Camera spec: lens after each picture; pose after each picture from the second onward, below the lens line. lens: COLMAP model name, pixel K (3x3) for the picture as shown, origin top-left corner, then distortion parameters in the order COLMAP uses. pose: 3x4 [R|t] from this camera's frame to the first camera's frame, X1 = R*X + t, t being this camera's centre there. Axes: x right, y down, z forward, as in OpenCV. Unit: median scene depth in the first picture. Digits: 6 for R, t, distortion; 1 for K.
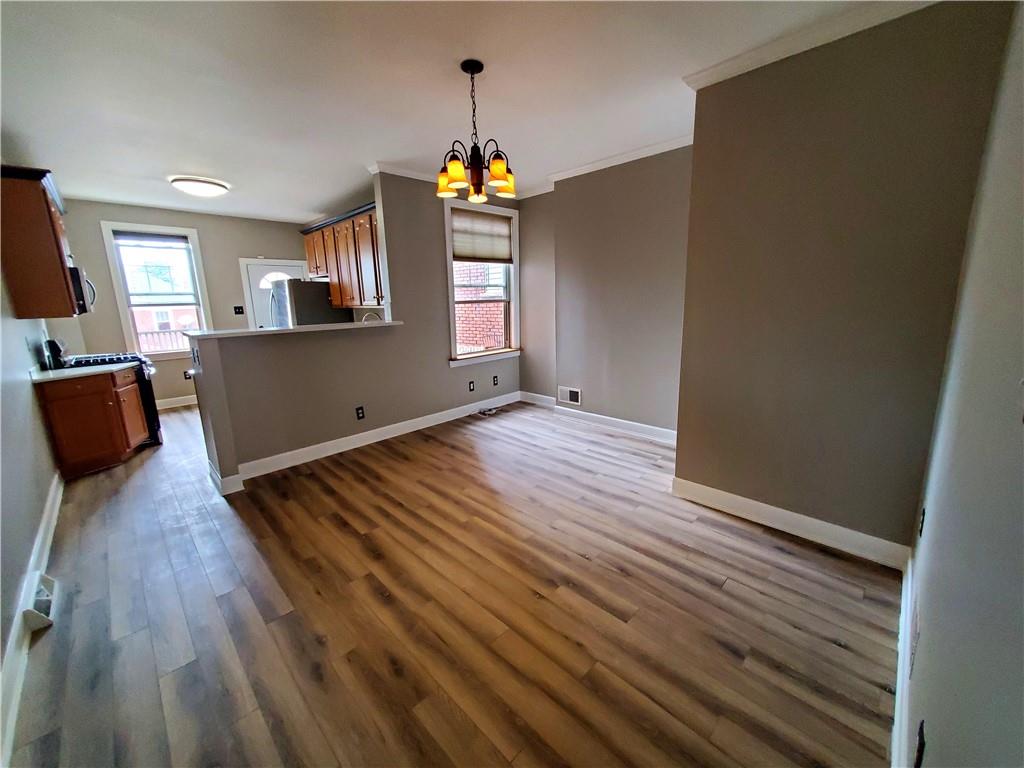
lens RADIAL K [[400.1, 0, 517.7], [0, 400.1, 376.8], [0, 0, 1]] dist [0.001076, 0.000142]
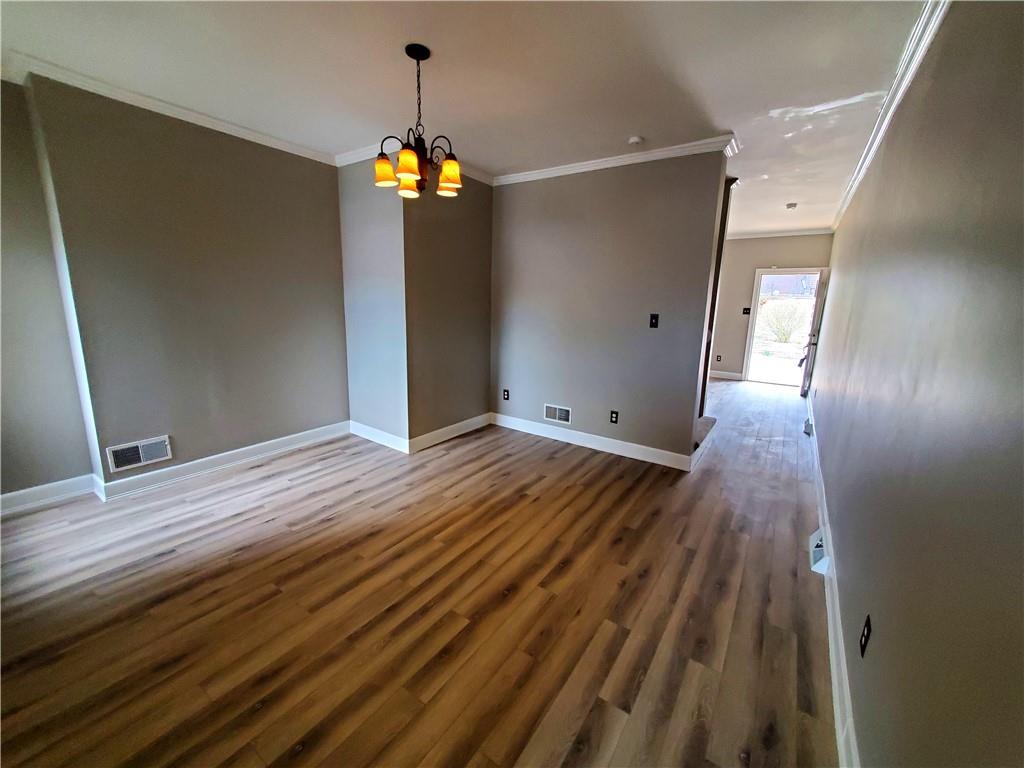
lens RADIAL K [[400.1, 0, 517.7], [0, 400.1, 376.8], [0, 0, 1]] dist [0.001076, 0.000142]
pose [[-0.170893, -0.168912, 0.970703, -0.957951], [0.174168, 0.964502, 0.198496, -0.153900], [-0.969774, 0.202987, -0.135407, 0.853578]]
